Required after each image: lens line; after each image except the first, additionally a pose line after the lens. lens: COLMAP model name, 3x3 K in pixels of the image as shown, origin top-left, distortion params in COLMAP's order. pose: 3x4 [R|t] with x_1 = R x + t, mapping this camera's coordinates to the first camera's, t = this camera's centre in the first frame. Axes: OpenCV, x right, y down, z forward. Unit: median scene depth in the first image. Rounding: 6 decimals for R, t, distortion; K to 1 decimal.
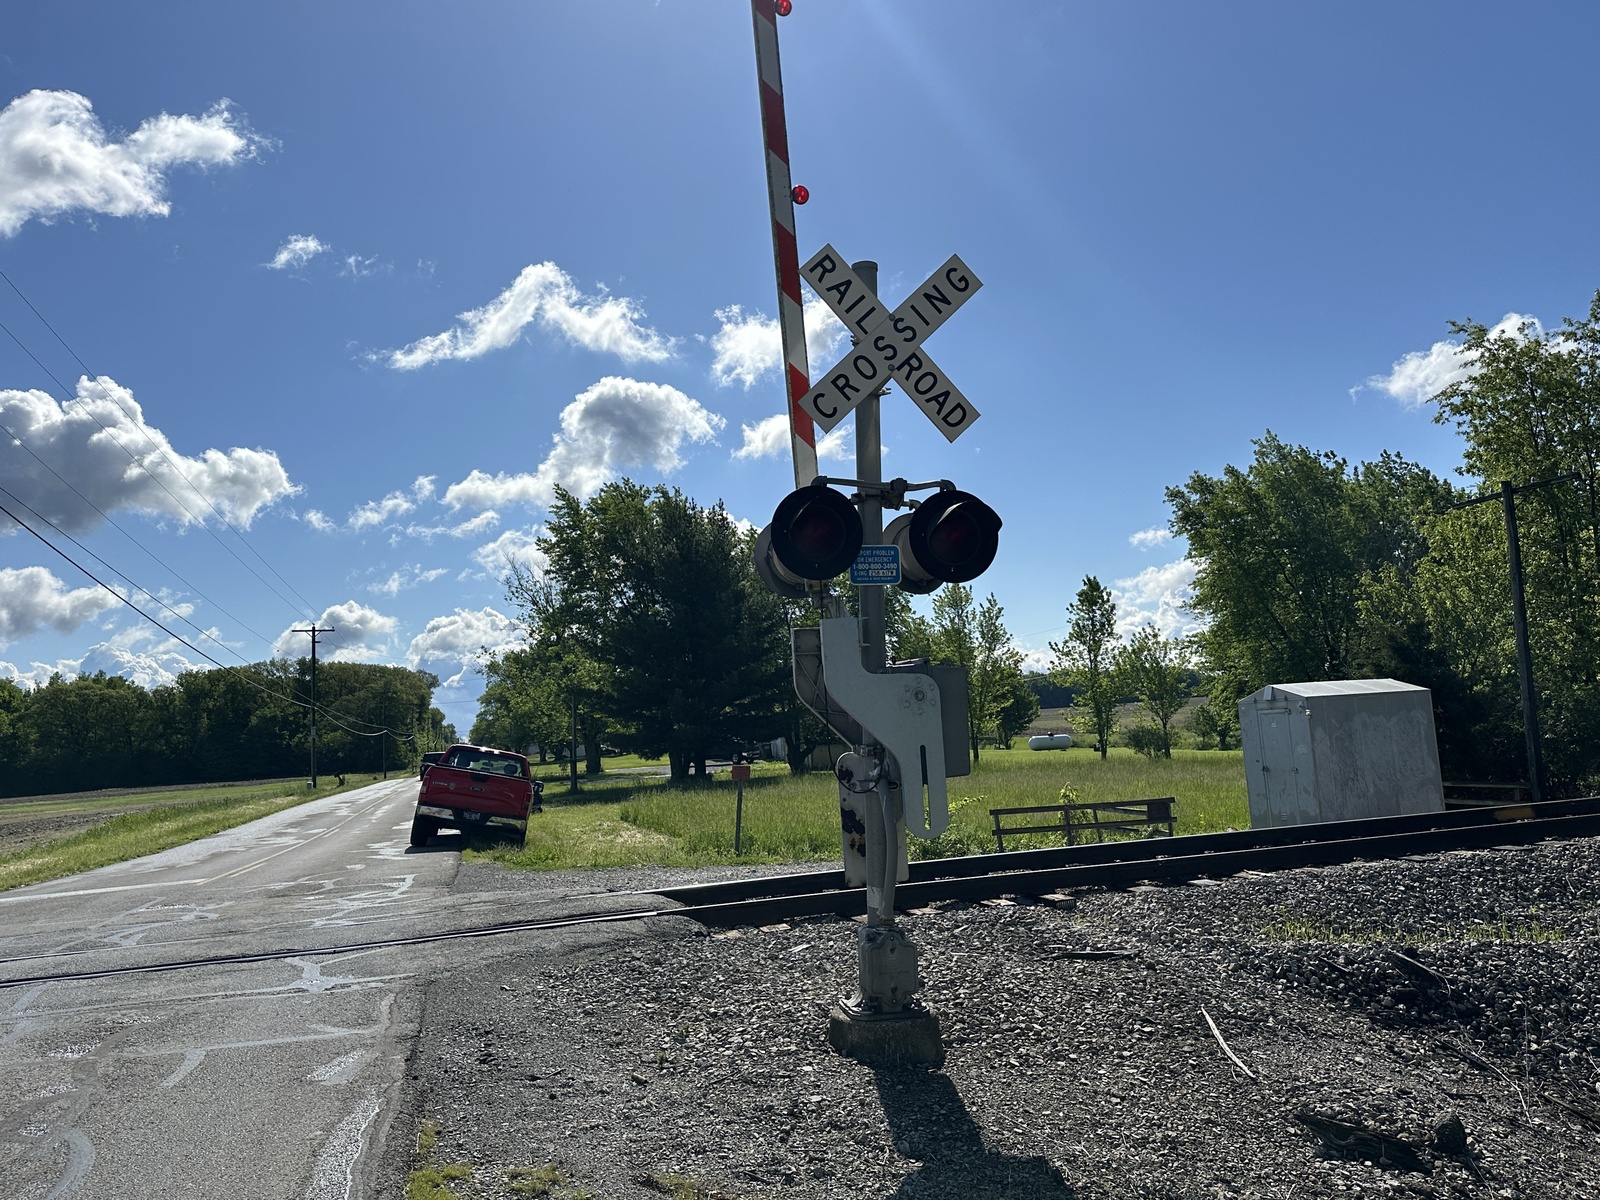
lens RADIAL K [[1223.2, 0, 794.6], [0, 1223.2, 591.7], [0, 0, 1]] dist [0.184463, -0.364910]
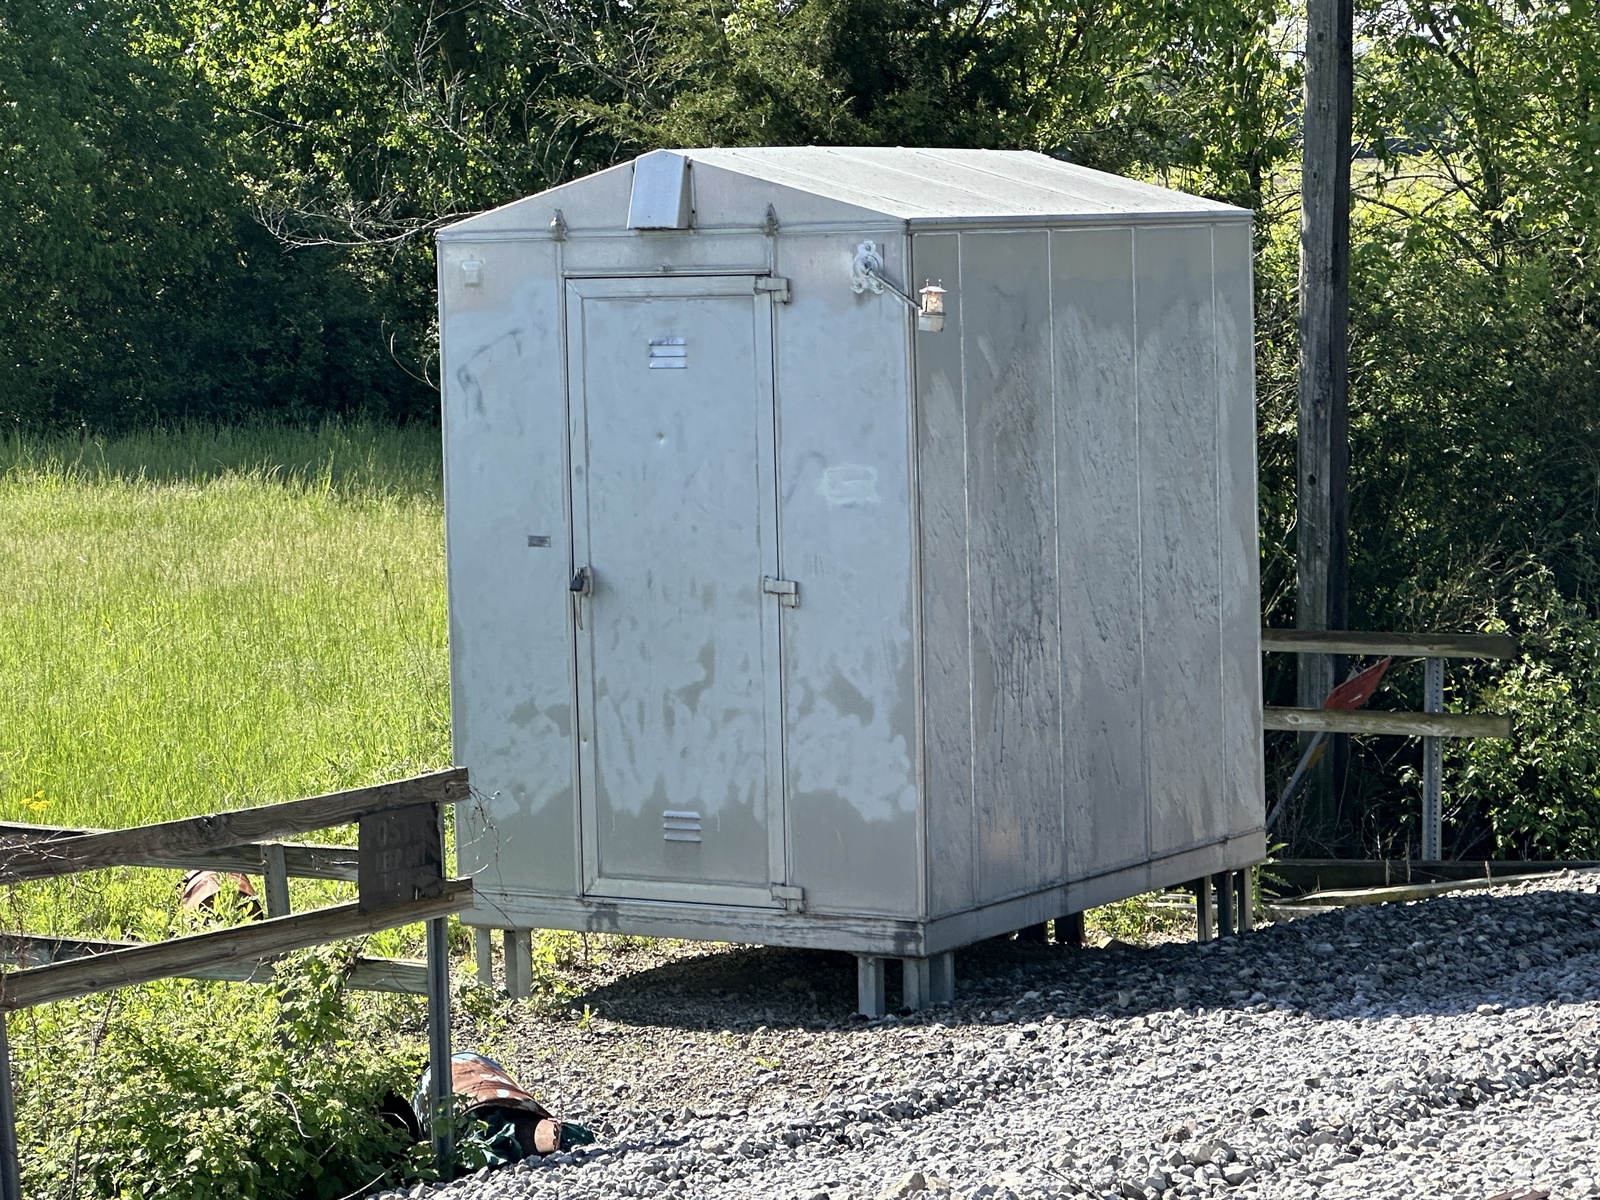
lens RADIAL K [[4784.3, 0, 800.0], [0, 4784.3, 600.0], [0, 0, 1]] dist [0.000371, 0.383246]
pose [[0.739516, -0.007753, 0.673095, -0.100763], [-0.103557, 0.986720, 0.125142, 0.050682], [-0.665126, -0.162248, 0.728892, 0.456278]]
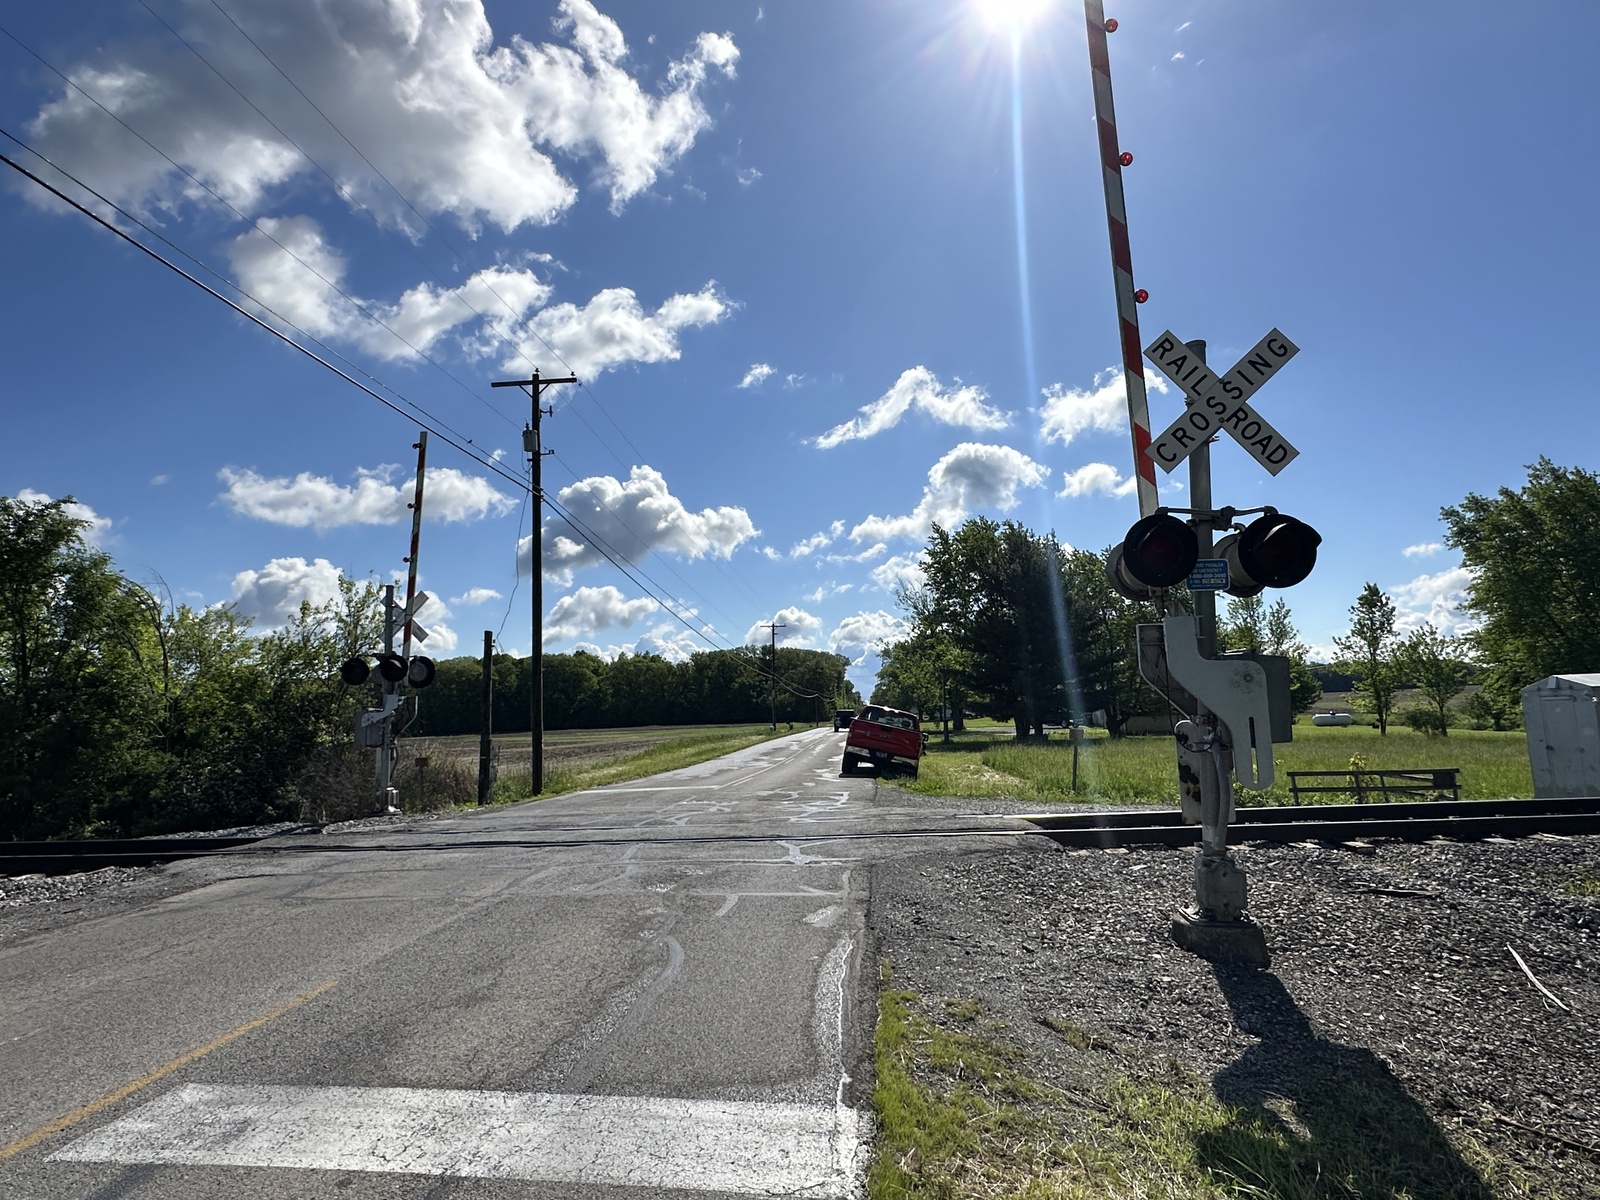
lens RADIAL K [[888.7, 0, 800.0], [0, 888.7, 600.0], [0, 0, 1]] dist [-0.001819, 0.001192]
pose [[0.945771, -0.006579, -0.324769, -0.012064], [0.006823, 0.999977, -0.000385, 0.000629], [0.324764, -0.001852, 0.945793, -0.004288]]
